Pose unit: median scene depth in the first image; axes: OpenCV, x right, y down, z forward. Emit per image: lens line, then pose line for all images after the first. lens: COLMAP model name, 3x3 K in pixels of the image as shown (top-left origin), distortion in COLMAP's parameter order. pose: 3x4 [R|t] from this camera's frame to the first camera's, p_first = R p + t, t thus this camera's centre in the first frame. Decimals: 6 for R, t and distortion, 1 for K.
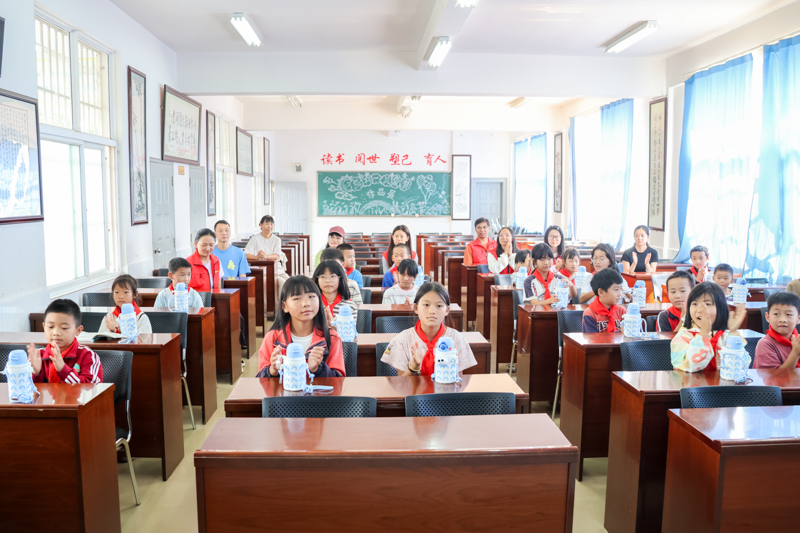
lens RADIAL K [[683.2, 0, 374.2], [0, 683.2, 267.0], [0, 0, 1]] dist [-0.112473, 0.111846]
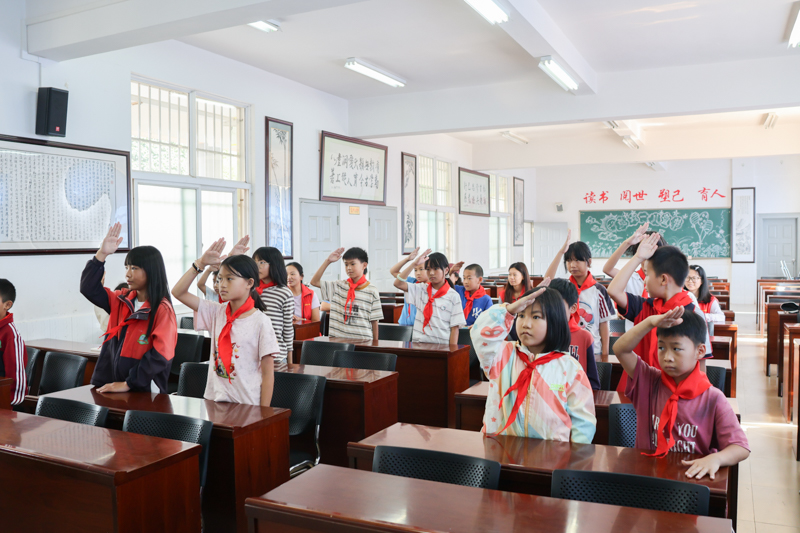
lens RADIAL K [[683.2, 0, 374.2], [0, 683.2, 267.0], [0, 0, 1]] dist [-0.112473, 0.111846]
pose [[0.874422, 0.011063, -0.485041, 0.129080], [-0.042727, 0.997612, -0.054273, 0.001285], [0.483282, 0.068182, 0.872806, 0.044760]]
